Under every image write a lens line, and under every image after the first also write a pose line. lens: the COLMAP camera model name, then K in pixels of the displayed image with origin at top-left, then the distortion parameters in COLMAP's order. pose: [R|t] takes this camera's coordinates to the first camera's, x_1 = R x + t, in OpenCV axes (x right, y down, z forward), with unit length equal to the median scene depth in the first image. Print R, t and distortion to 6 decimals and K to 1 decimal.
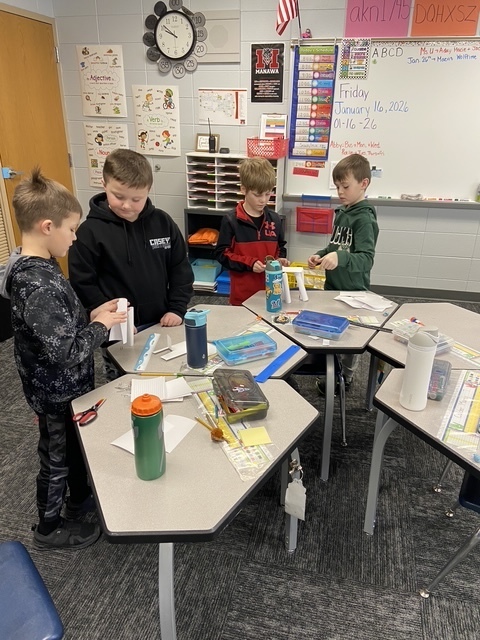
lens RADIAL K [[491.5, 0, 240.0], [0, 491.5, 320.0], [0, 0, 1]] dist [0.188139, -0.247932]
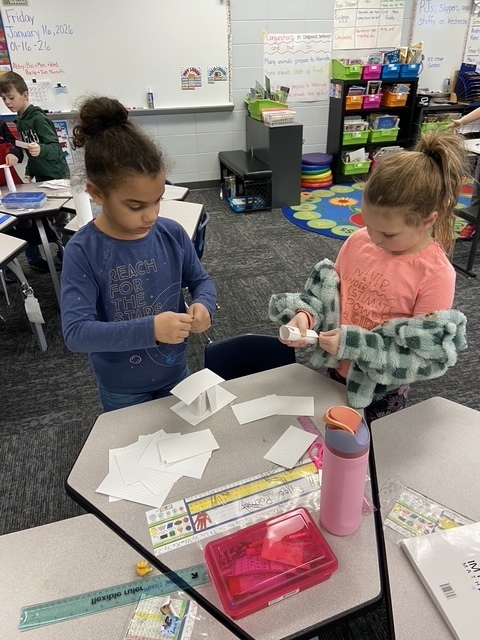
lens RADIAL K [[482.2, 0, 239.7], [0, 482.2, 277.3], [0, 0, 1]] dist [0.005606, 0.004305]
pose [[0.851029, -0.273841, 0.448063, 0.011059], [0.234107, 0.961627, 0.143063, 0.168520], [-0.470046, -0.016856, 0.882481, -0.491476]]
